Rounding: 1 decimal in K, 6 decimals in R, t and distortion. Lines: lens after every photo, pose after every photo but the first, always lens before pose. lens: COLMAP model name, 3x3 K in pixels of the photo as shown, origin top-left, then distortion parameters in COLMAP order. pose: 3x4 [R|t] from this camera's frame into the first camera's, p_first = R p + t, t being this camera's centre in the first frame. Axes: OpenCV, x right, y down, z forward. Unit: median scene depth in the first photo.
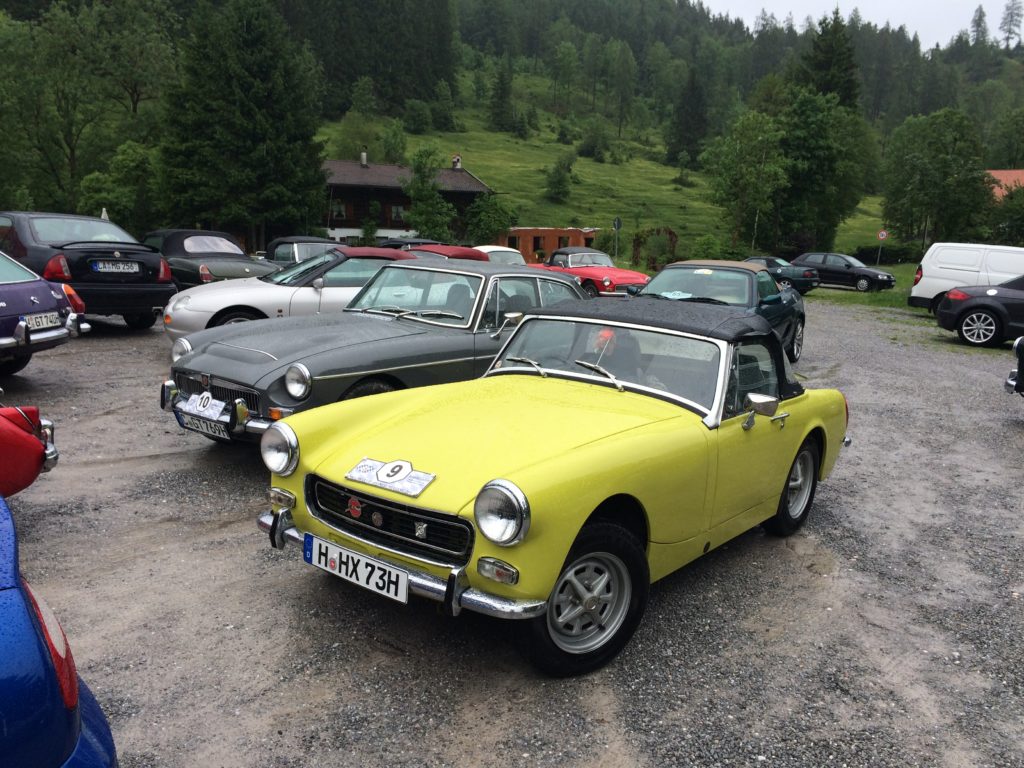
lens RADIAL K [[884.0, 0, 512.0], [0, 884.0, 384.0], [0, 0, 1]] dist [0.095996, -0.140179]
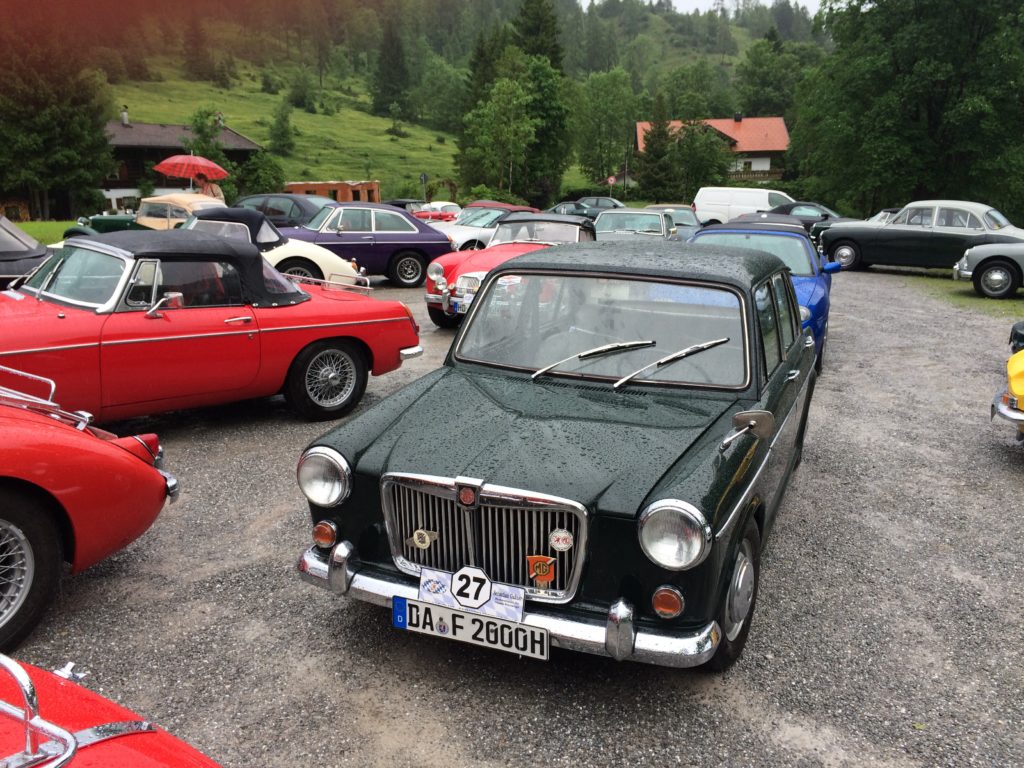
lens RADIAL K [[884.0, 0, 512.0], [0, 884.0, 384.0], [0, 0, 1]] dist [0.095996, -0.140179]
pose [[0.941156, -0.108826, 0.319973, -0.094160], [0.090712, 0.993341, 0.071026, 0.009958], [-0.325572, -0.037821, 0.944761, -0.090684]]
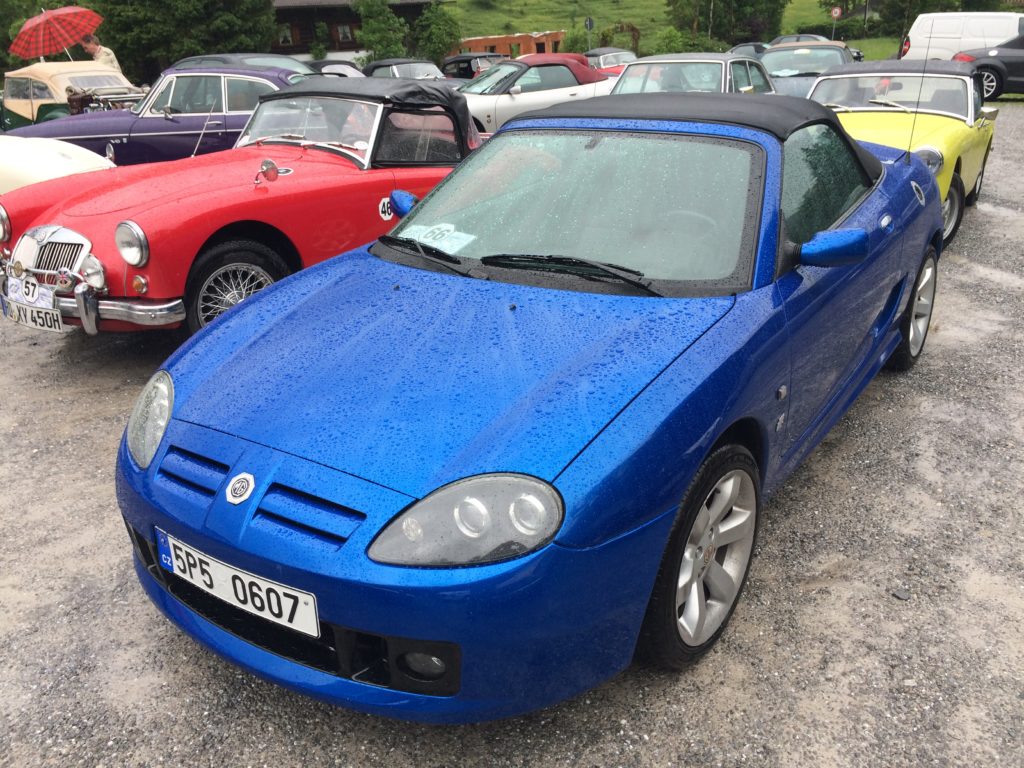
lens RADIAL K [[884.0, 0, 512.0], [0, 884.0, 384.0], [0, 0, 1]] dist [0.095996, -0.140179]
pose [[0.991894, -0.113595, 0.056936, -0.037690], [0.100343, 0.975158, 0.197481, 0.004624], [-0.077955, -0.190167, 0.978652, -0.034145]]
